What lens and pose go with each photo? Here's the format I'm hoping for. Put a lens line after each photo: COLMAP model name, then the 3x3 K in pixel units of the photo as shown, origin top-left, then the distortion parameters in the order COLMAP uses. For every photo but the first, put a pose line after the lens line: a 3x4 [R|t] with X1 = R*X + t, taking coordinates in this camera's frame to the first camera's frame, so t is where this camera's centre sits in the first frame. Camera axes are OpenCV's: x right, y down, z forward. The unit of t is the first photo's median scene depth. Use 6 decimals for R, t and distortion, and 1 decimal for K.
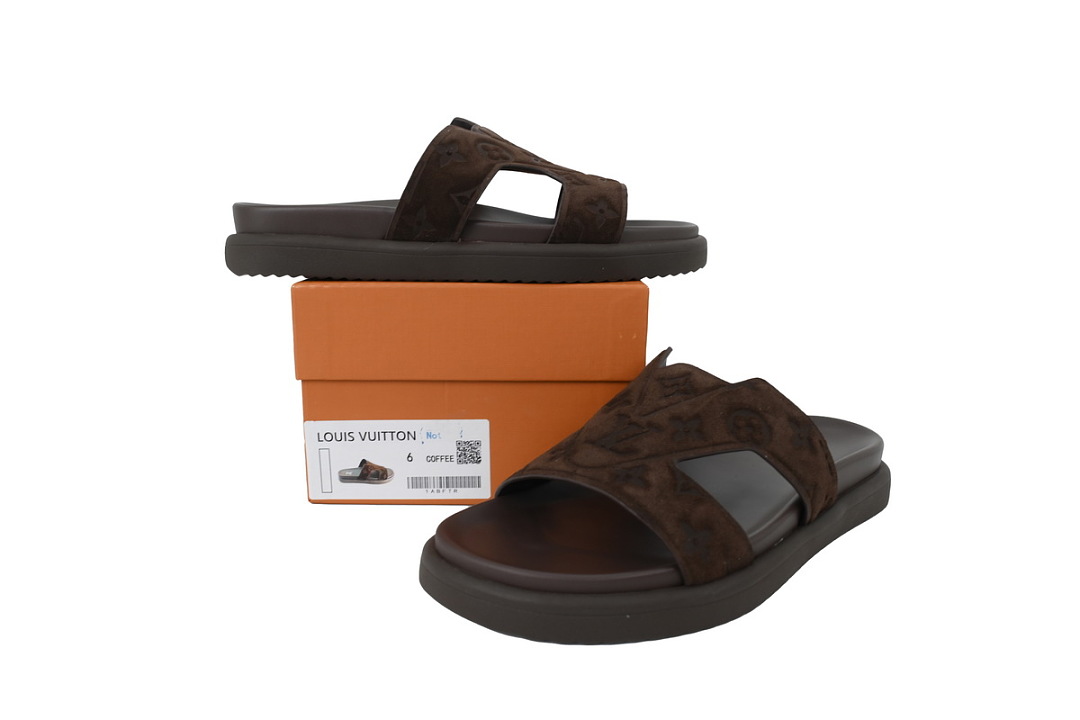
lens RADIAL K [[832.6, 0, 539.8], [0, 832.6, 358.3], [0, 0, 1]] dist [-0.009873, -0.002459]
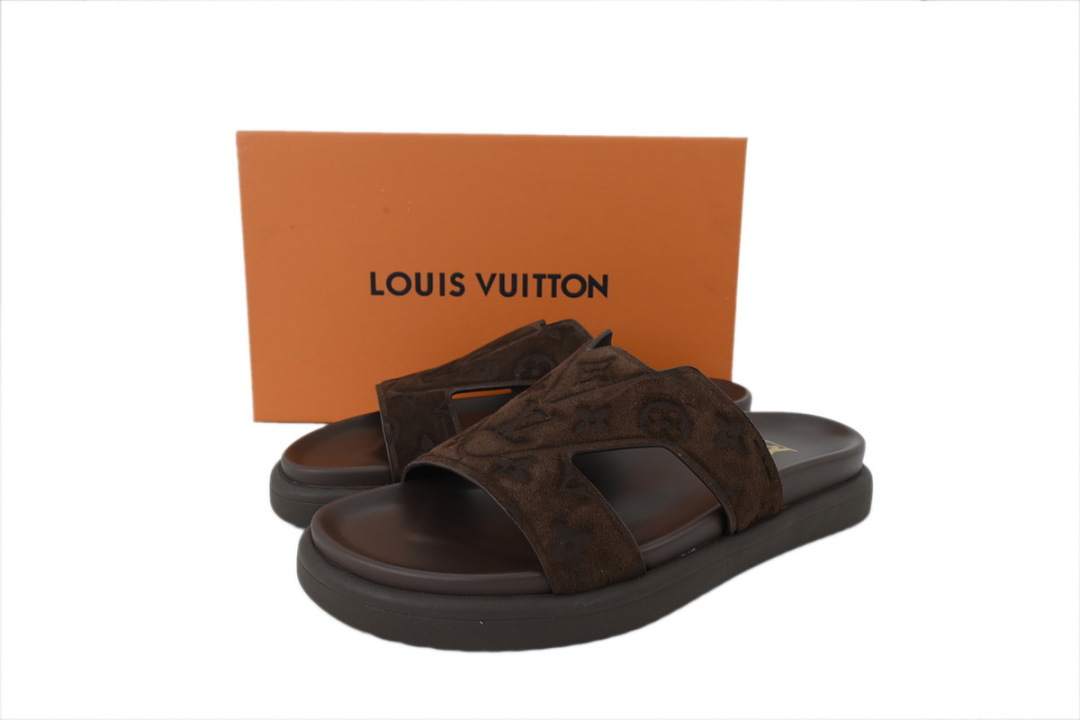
lens RADIAL K [[832.6, 0, 540.3], [0, 832.6, 361.5], [0, 0, 1]] dist [-0.009873, -0.002459]
pose [[0.987055, 0.040057, -0.155300, 0.259776], [-0.035927, 0.998924, 0.029311, -0.001570], [0.156307, -0.023352, 0.987432, 0.107850]]
